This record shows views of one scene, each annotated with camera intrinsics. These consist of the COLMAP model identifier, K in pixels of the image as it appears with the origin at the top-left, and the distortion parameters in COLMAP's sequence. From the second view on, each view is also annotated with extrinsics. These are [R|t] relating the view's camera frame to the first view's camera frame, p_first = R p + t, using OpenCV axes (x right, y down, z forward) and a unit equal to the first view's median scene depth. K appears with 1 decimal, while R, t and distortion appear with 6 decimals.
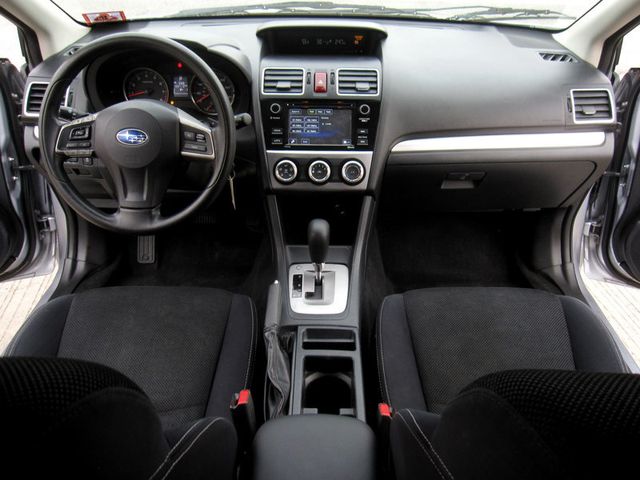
lens RADIAL K [[523.4, 0, 328.0], [0, 523.4, 235.9], [0, 0, 1]] dist [-0.066848, 0.028978]
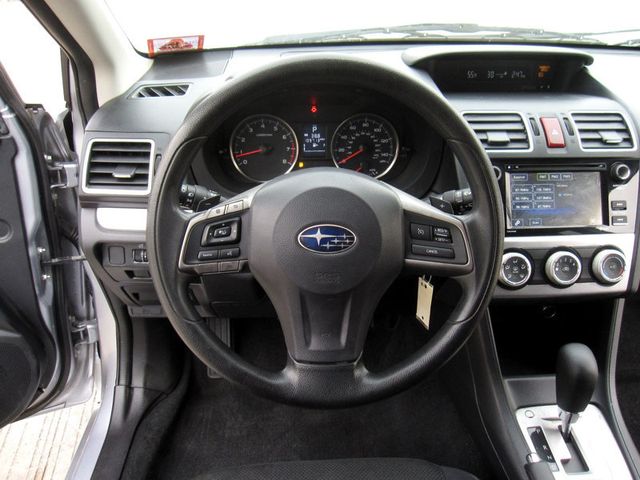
lens RADIAL K [[523.4, 0, 328.0], [0, 523.4, 235.9], [0, 0, 1]] dist [-0.066848, 0.028978]
pose [[0.997770, -0.037501, 0.055206, -0.327712], [0.041419, 0.996571, -0.071624, -0.123731], [-0.052331, 0.073751, 0.995903, 0.356301]]
